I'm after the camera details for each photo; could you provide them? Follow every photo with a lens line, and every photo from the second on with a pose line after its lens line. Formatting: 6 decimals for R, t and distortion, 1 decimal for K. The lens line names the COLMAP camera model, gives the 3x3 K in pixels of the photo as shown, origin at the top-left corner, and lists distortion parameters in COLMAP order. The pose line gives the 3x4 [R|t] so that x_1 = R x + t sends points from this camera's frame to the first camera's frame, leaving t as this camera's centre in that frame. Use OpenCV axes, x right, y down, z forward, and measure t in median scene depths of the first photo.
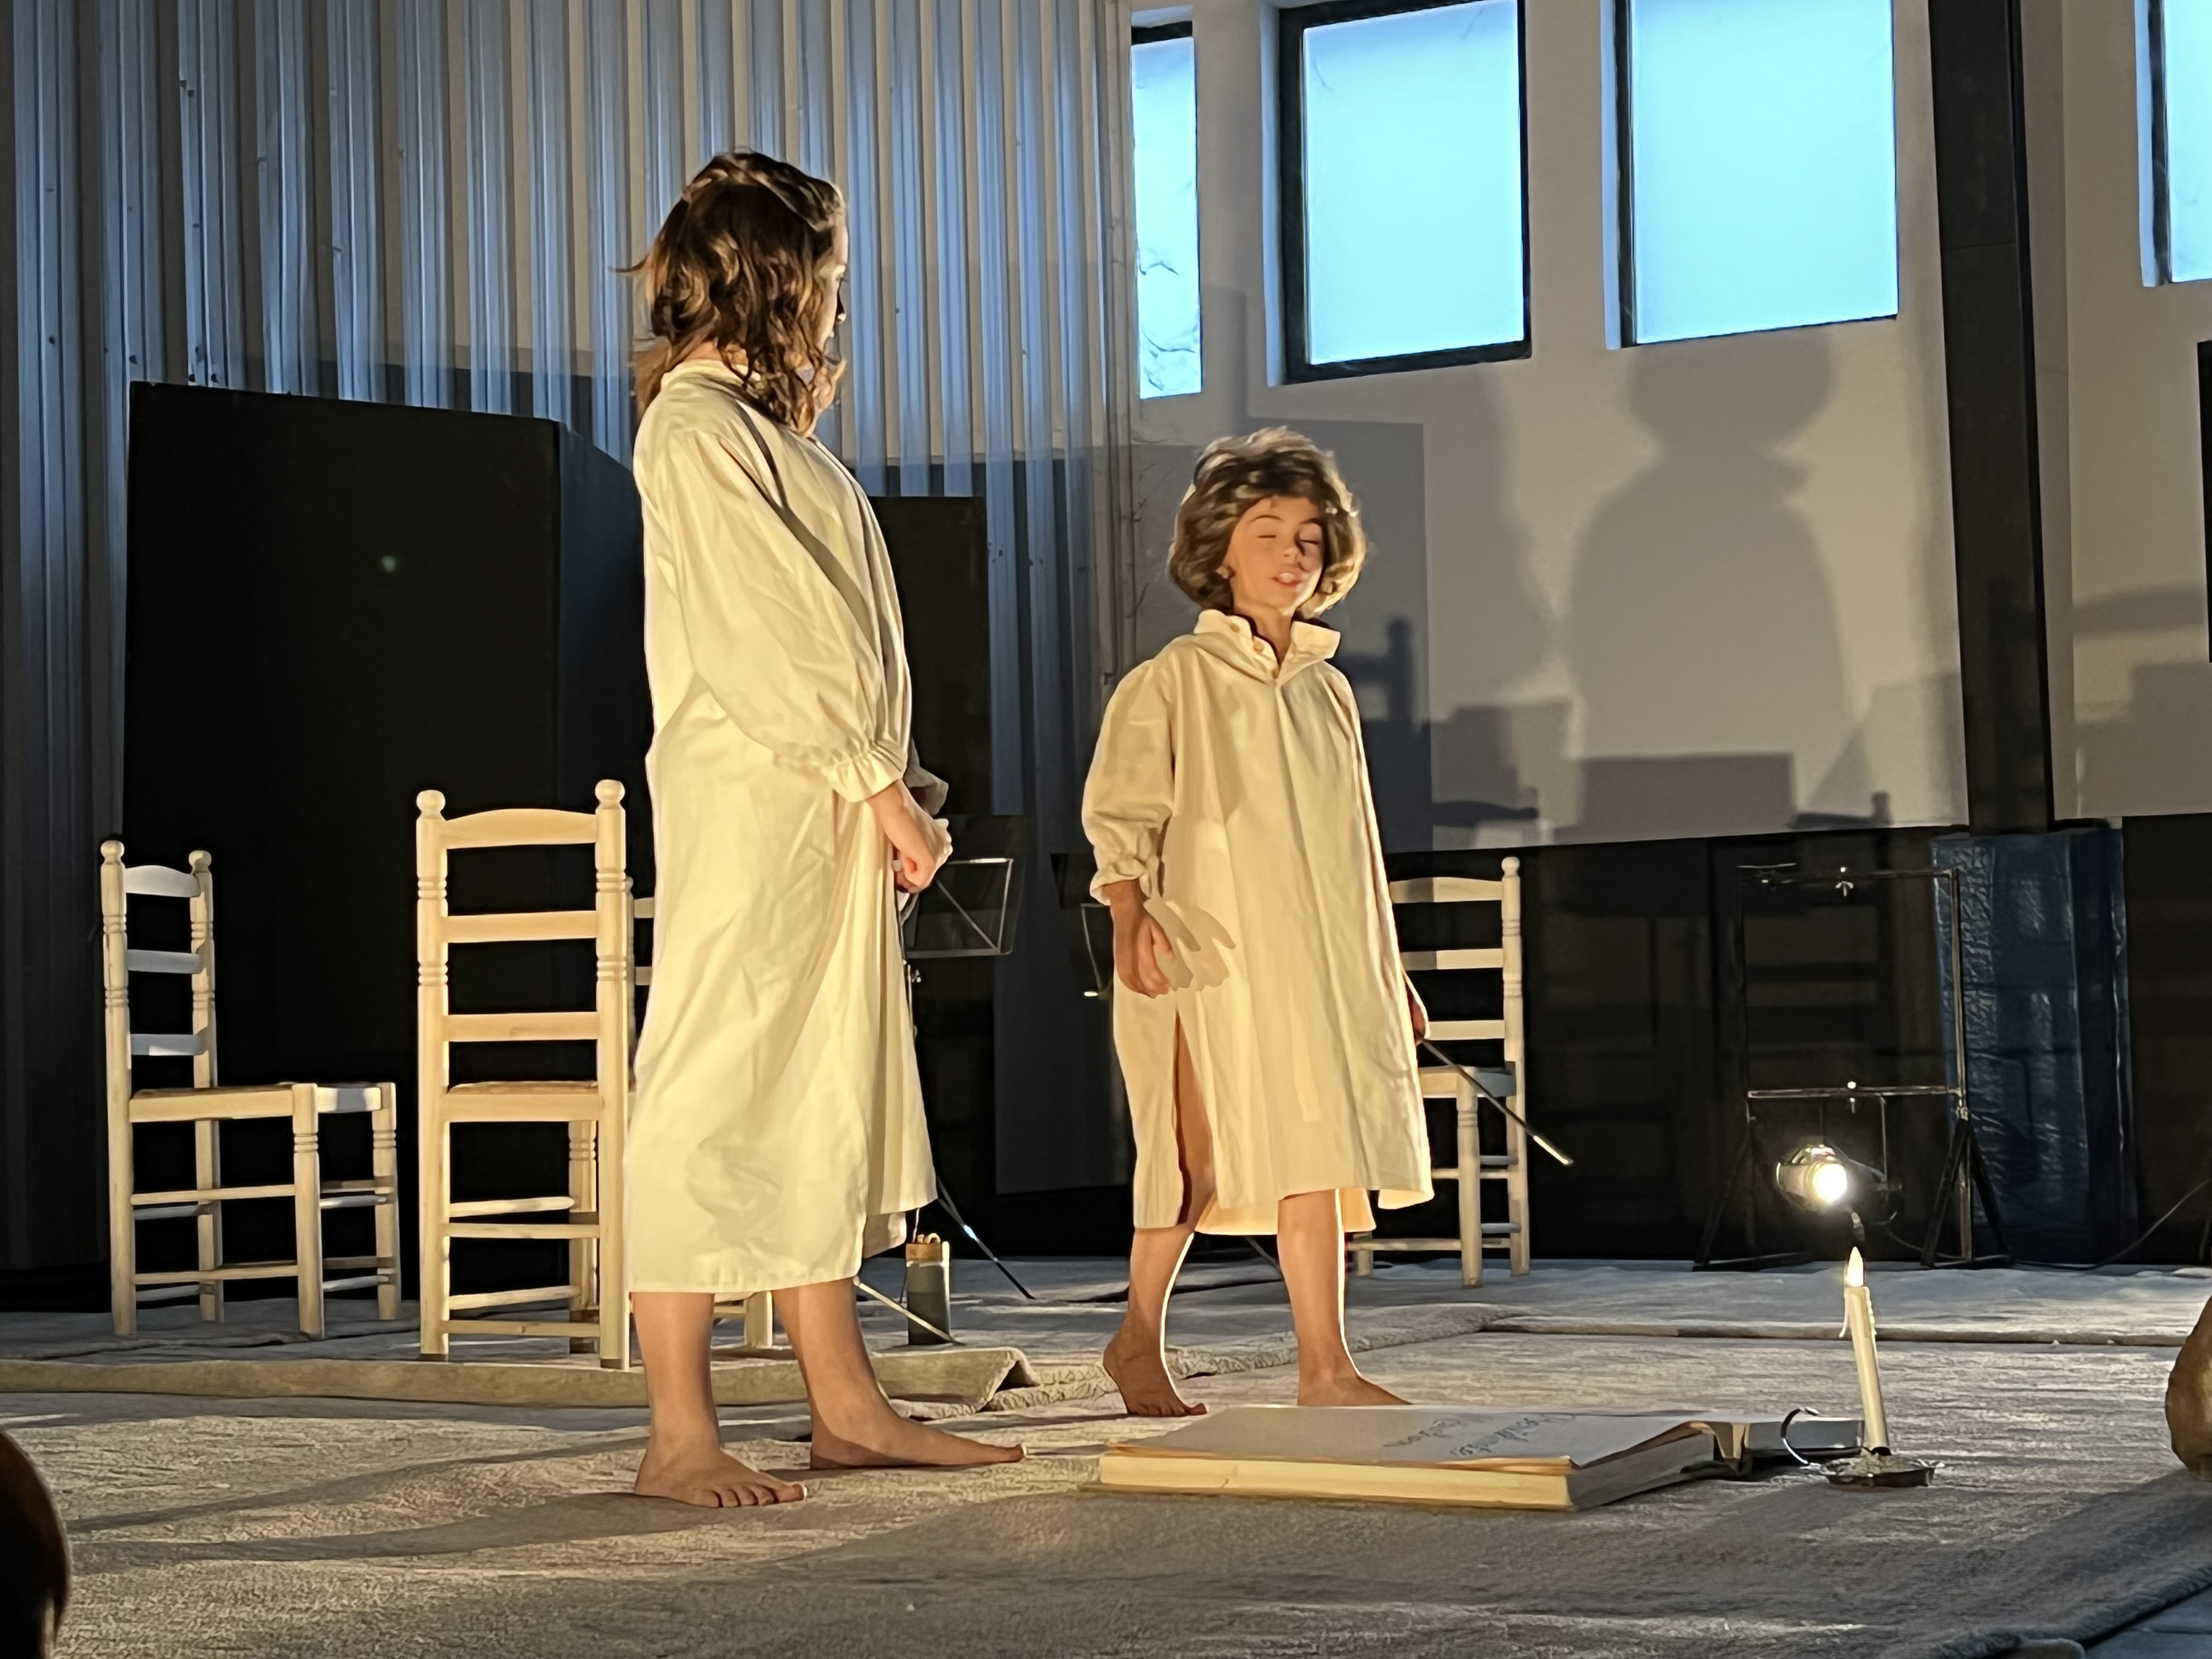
lens RADIAL K [[3973.3, 0, 1040.4], [0, 3973.3, 822.3], [0, 0, 1]] dist [0.552729, -2.729406]
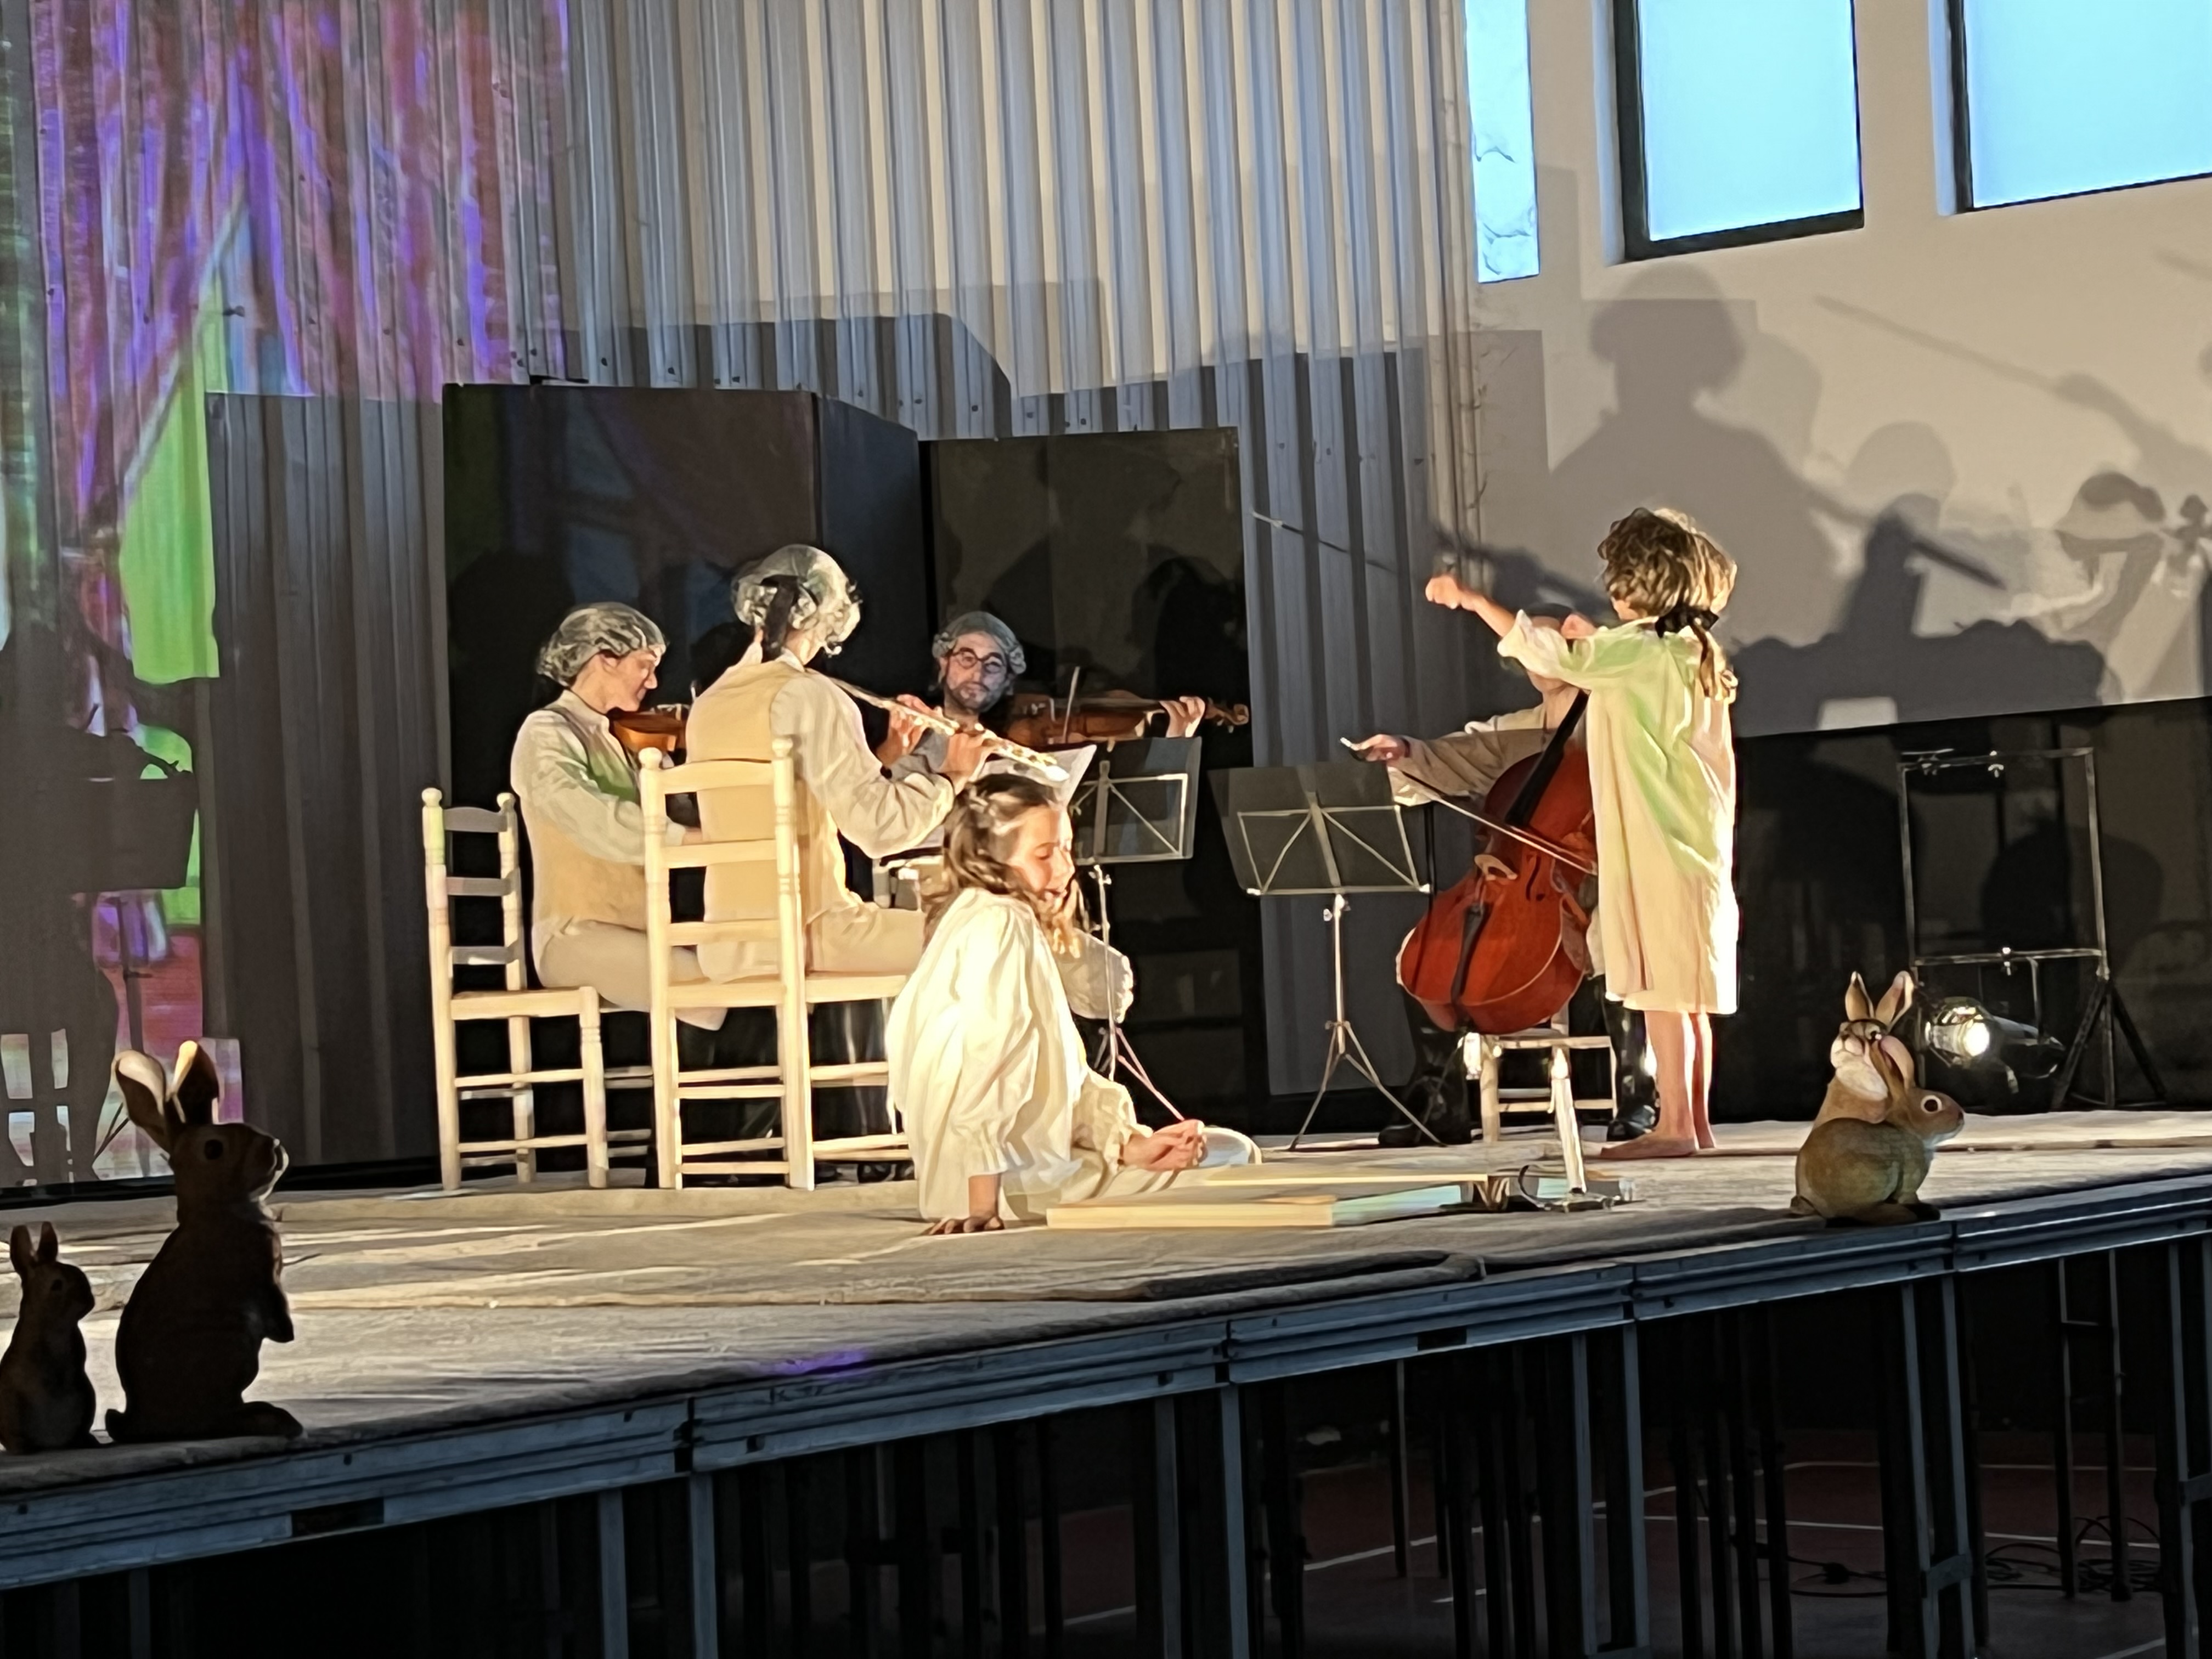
lens RADIAL K [[4956.7, 0, 1106.0], [0, 4956.7, 829.5], [0, 0, 1]] dist [0.373905, -0.124489]
pose [[0.991905, -0.032773, -0.122679, 0.144643], [0.036451, 0.998947, 0.027861, -0.016188], [0.121637, -0.032107, 0.992055, -0.425305]]
